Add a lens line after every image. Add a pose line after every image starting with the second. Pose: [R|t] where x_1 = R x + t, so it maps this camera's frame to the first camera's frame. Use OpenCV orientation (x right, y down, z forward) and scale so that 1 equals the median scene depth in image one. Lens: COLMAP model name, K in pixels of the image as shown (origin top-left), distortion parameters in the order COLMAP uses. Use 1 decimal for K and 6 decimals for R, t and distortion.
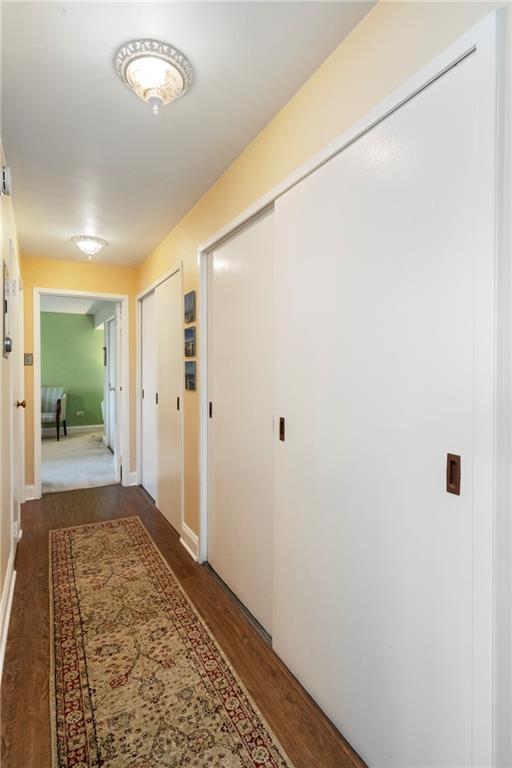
lens RADIAL K [[396.0, 0, 253.6], [0, 396.0, 372.9], [0, 0, 1]] dist [-0.000146, -0.000168]
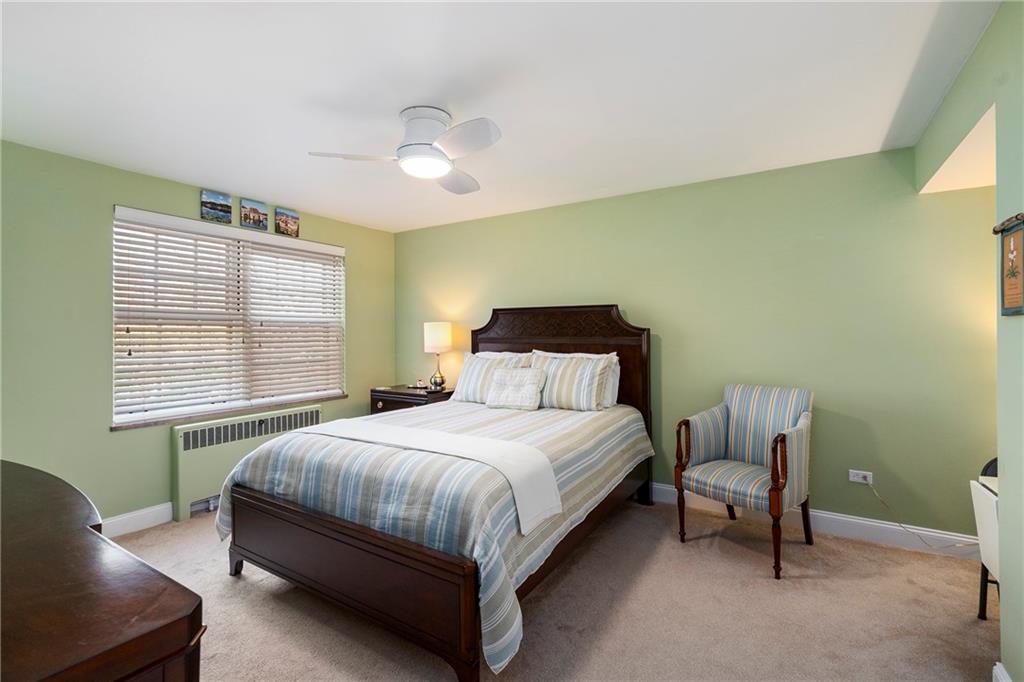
lens RADIAL K [[467.2, 0, 512.5], [0, 467.2, 326.5], [0, 0, 1]] dist [0.000893, 0.000119]
pose [[0.493029, -0.009660, -0.869959, -0.267643], [-0.007612, 0.999852, -0.015417, -0.009021], [0.869980, 0.014223, 0.492882, 0.614854]]
